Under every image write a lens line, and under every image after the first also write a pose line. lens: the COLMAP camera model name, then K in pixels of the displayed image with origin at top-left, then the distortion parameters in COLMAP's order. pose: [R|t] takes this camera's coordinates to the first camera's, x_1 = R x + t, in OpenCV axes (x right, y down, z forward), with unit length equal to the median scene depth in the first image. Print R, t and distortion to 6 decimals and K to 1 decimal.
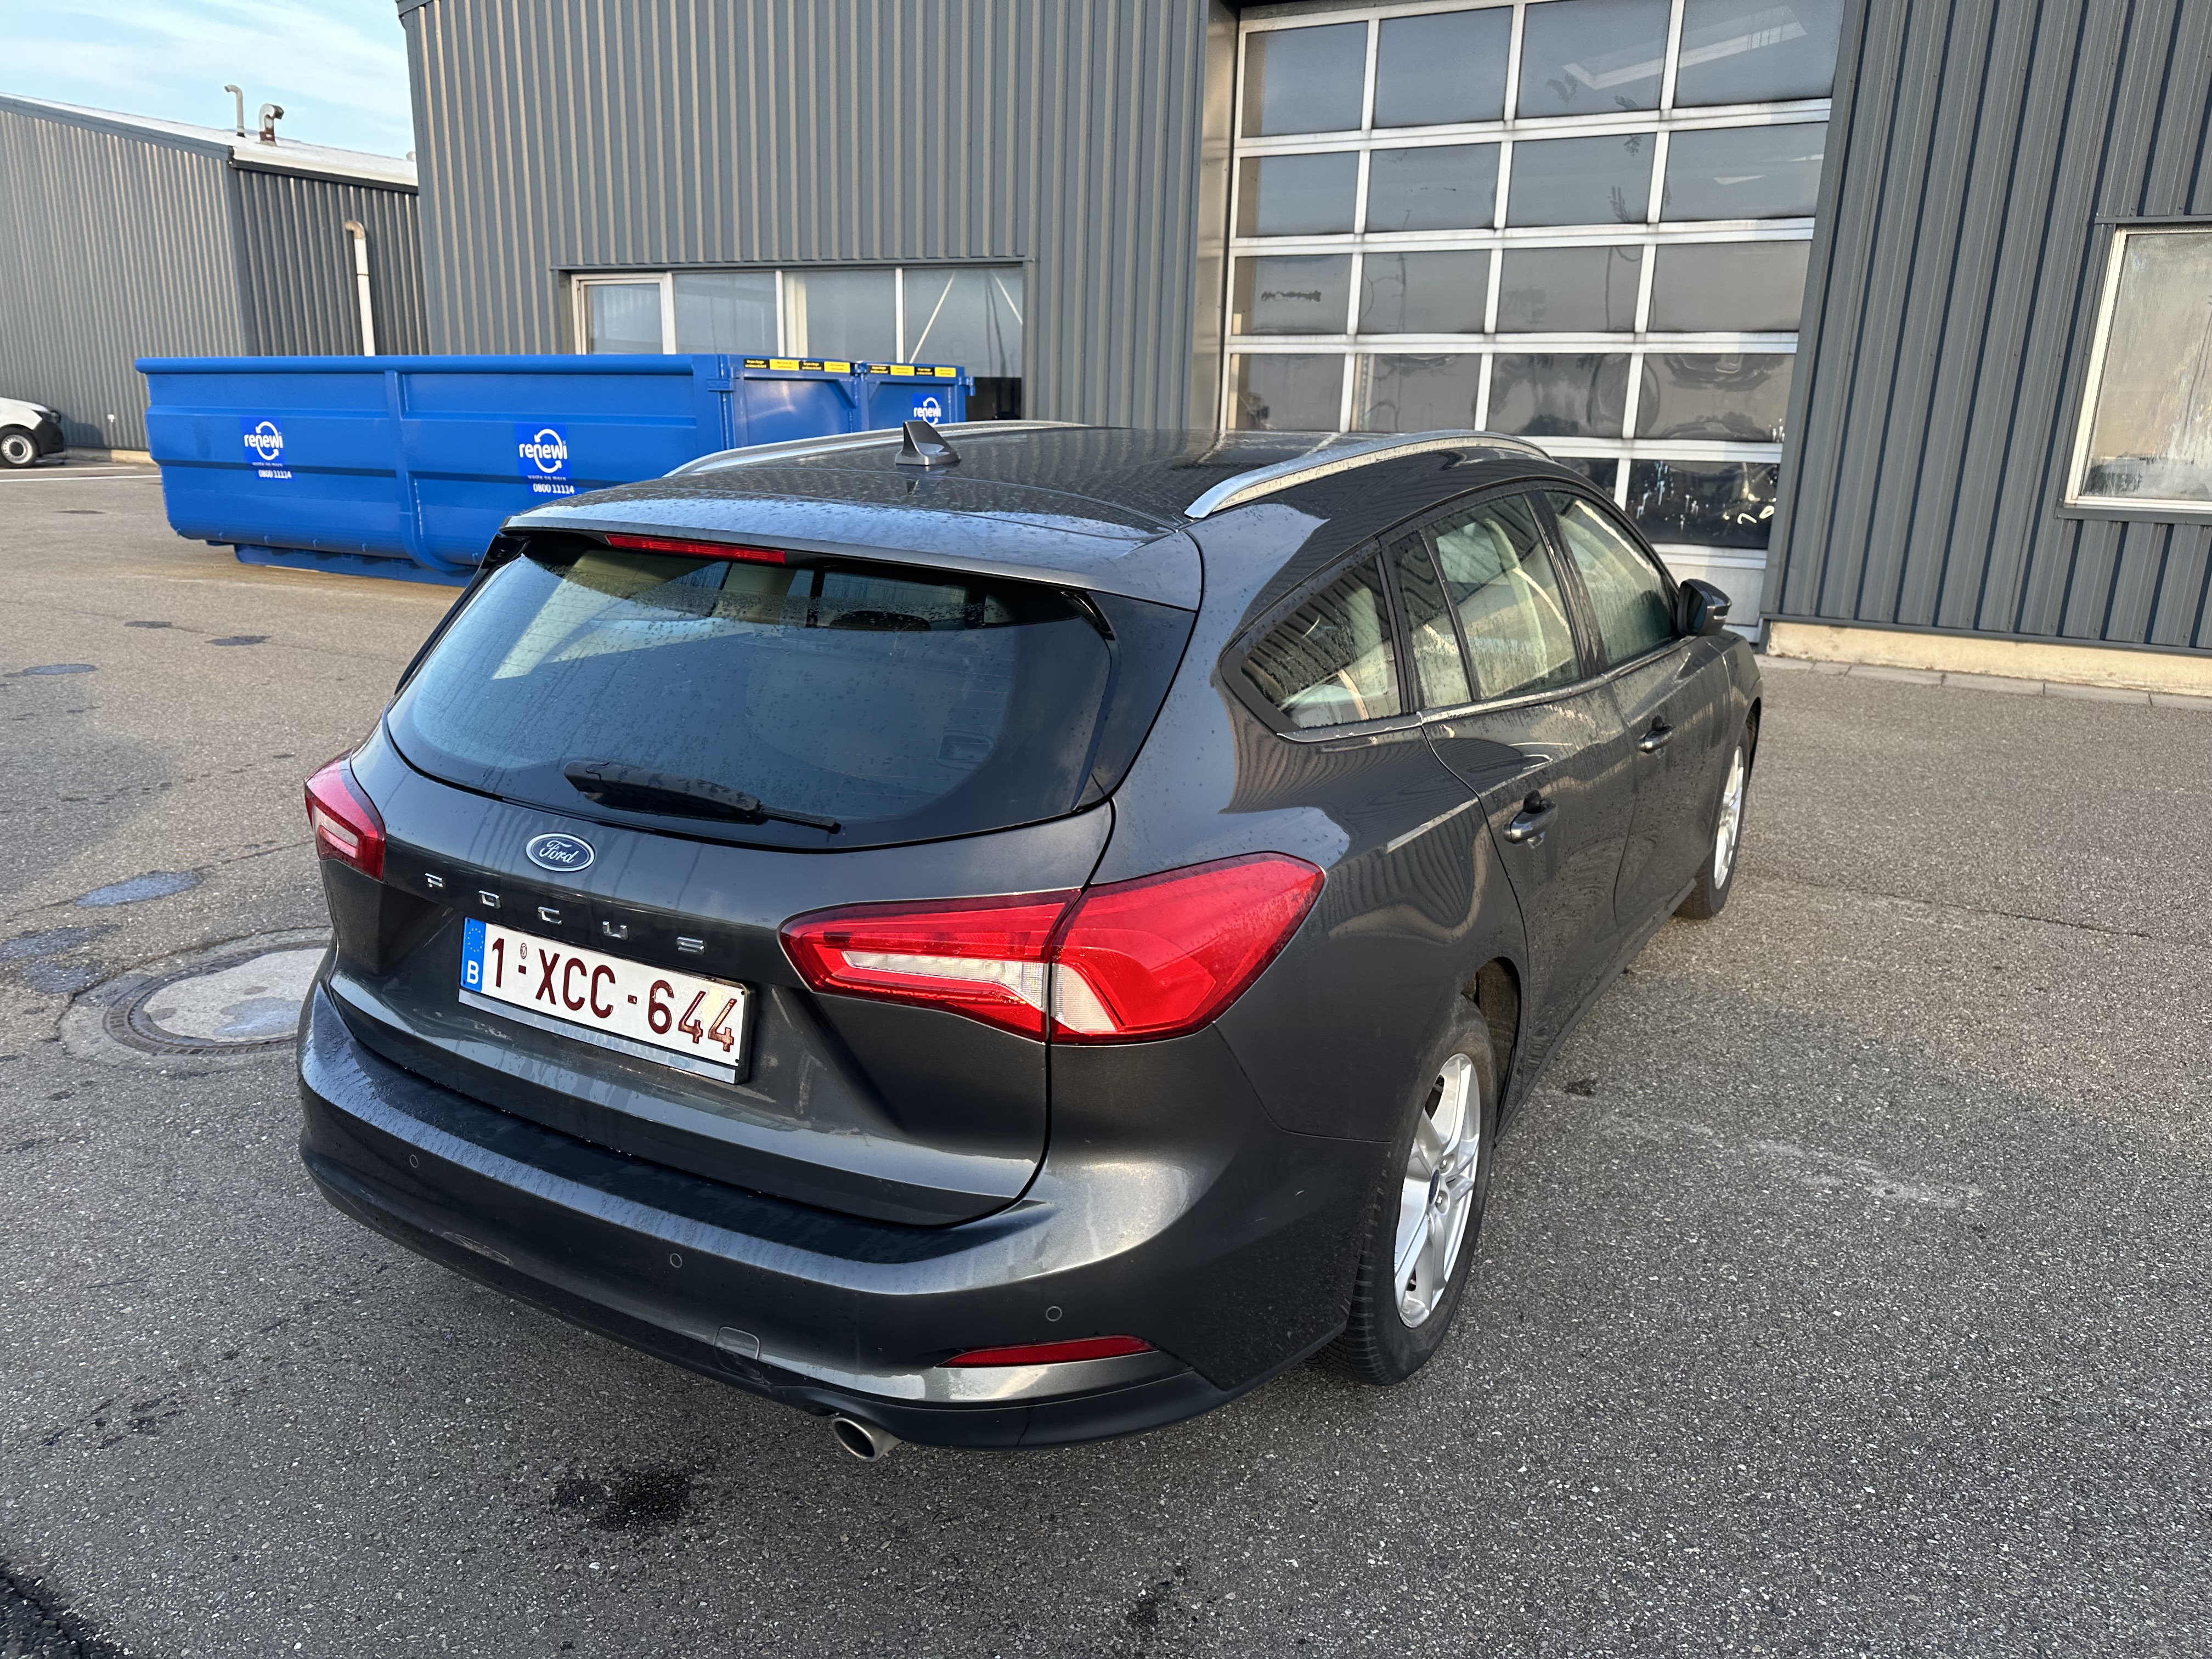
lens RADIAL K [[1558.2, 0, 1093.1], [0, 1558.2, 840.0], [0, 0, 1]] dist [0.002118, -0.004775]
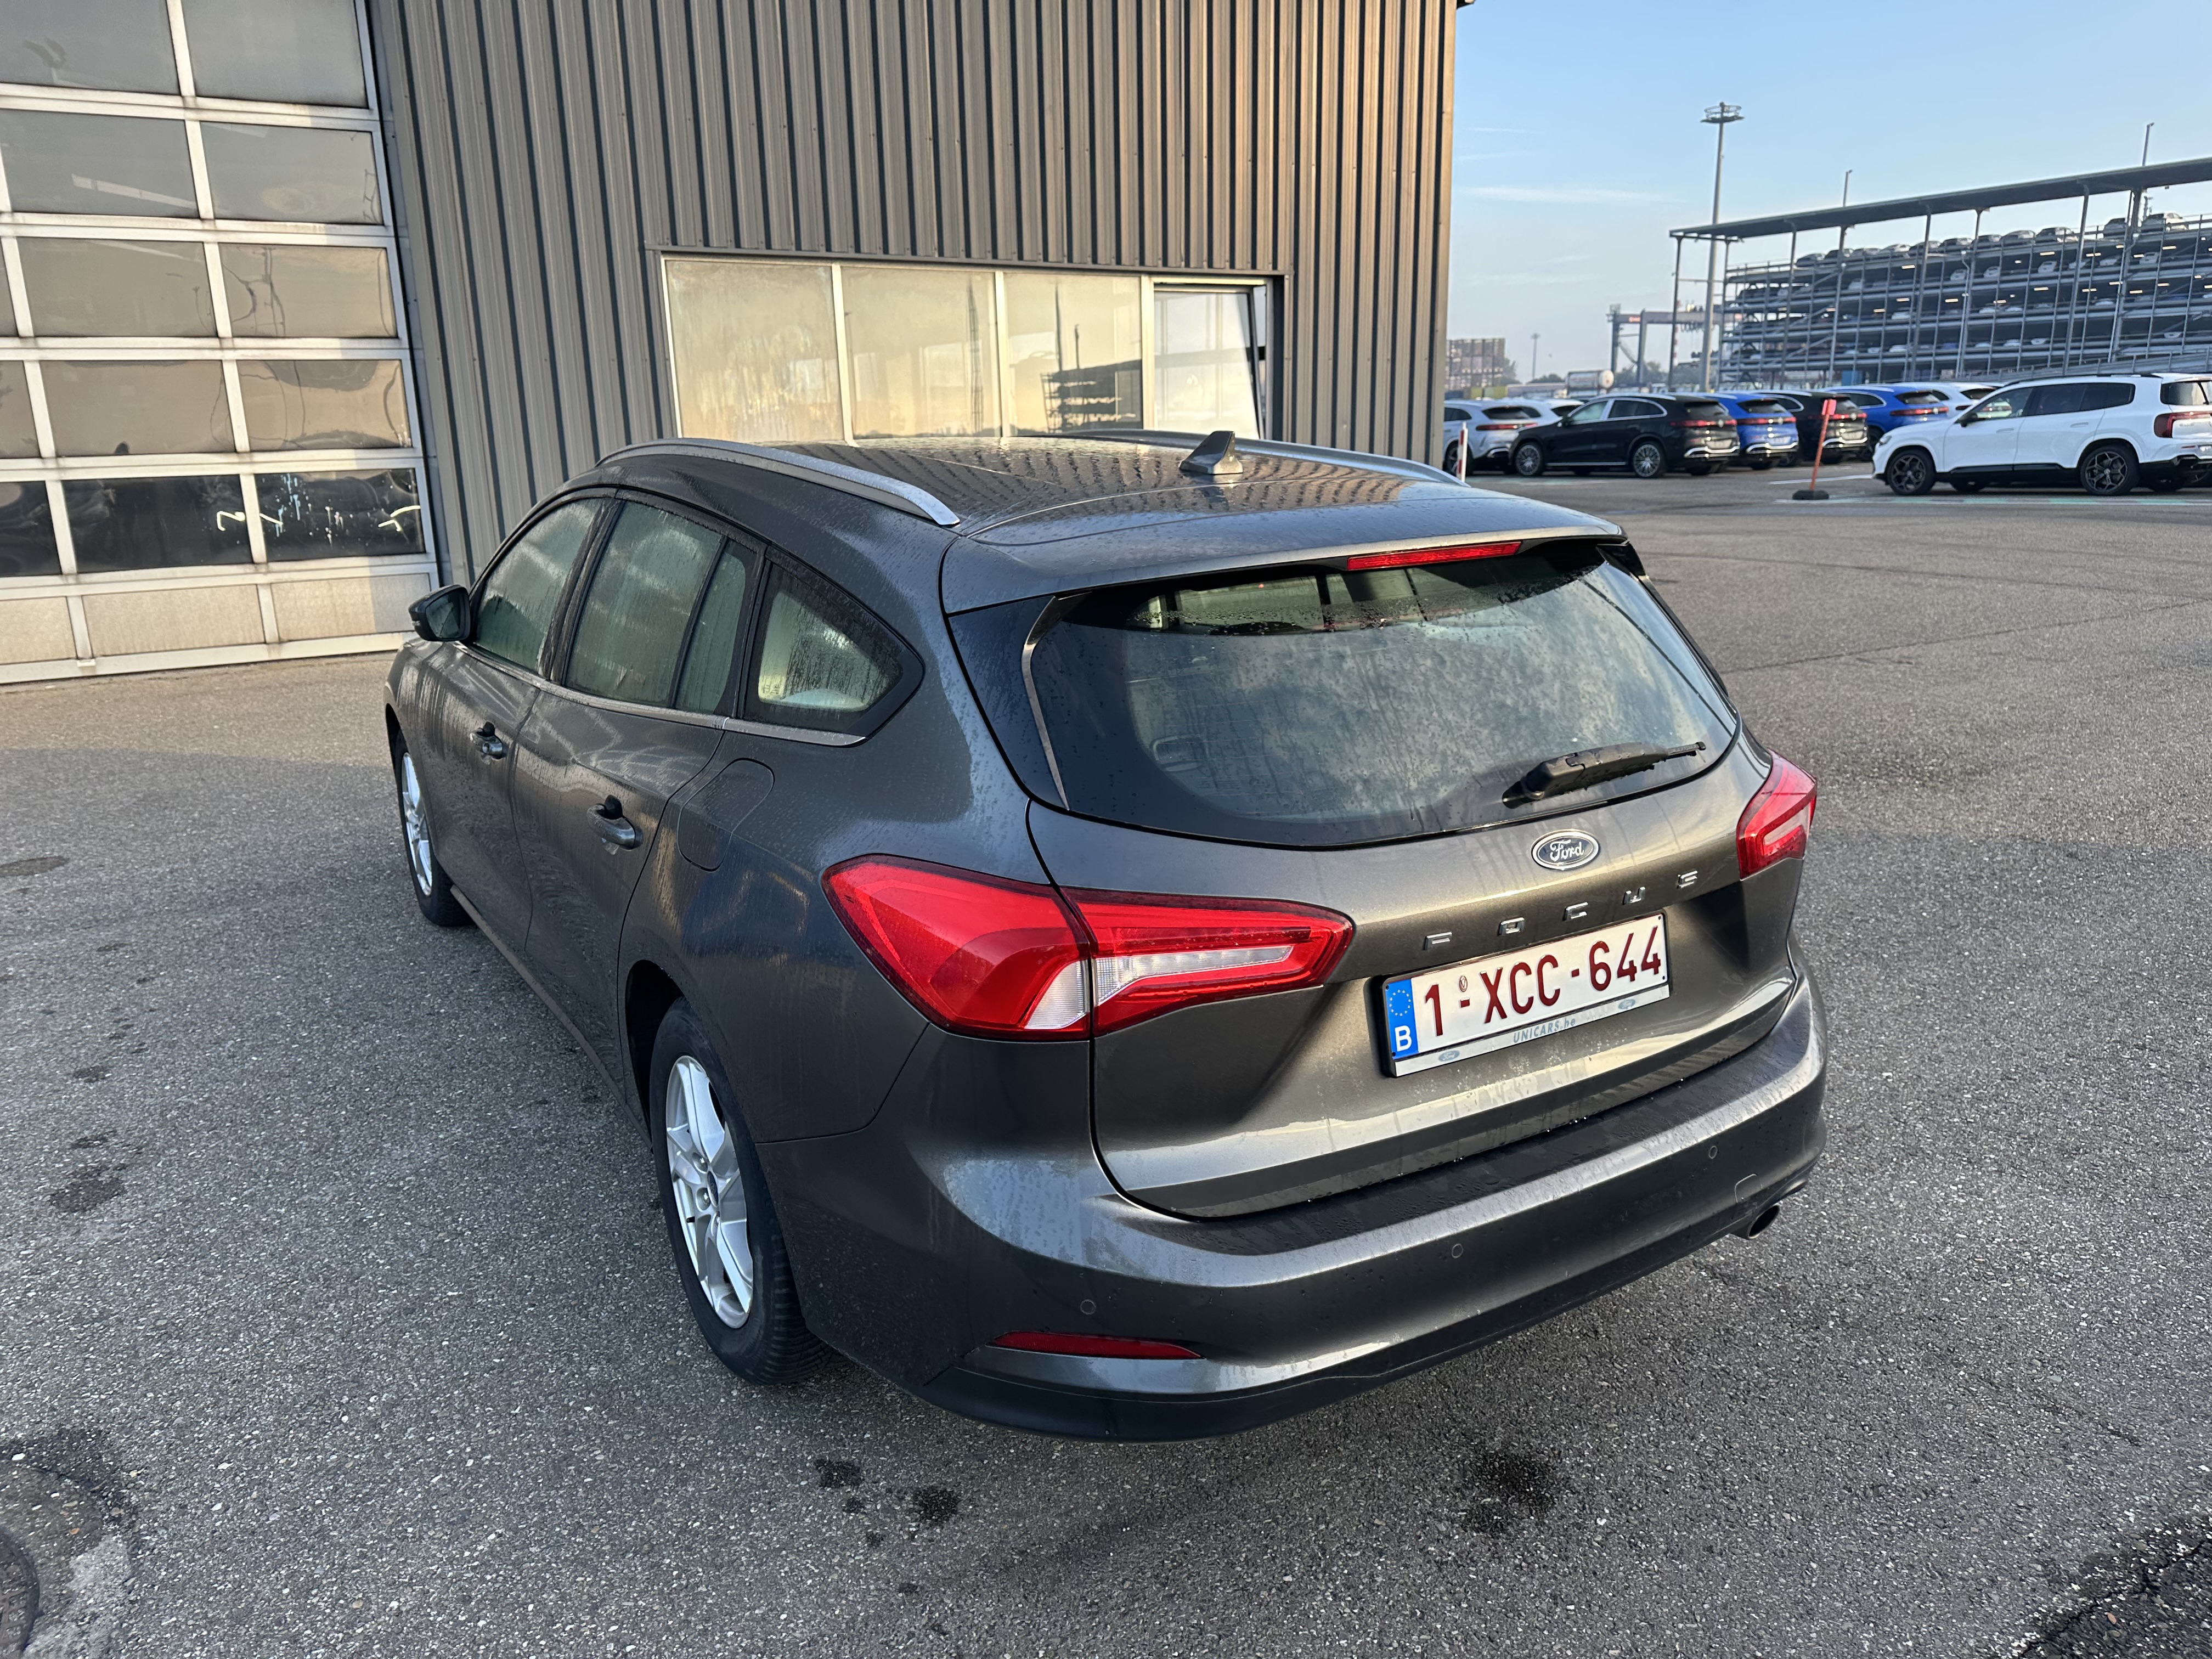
lens RADIAL K [[1555.8, 0, 1103.1], [0, 1555.8, 825.1], [0, 0, 1]] dist [-0.001201, -0.006021]
pose [[0.490775, -0.252463, 0.833908, -1.251805], [0.261888, 0.955585, 0.135173, -0.210050], [-0.830996, 0.152050, 0.535095, 0.660482]]
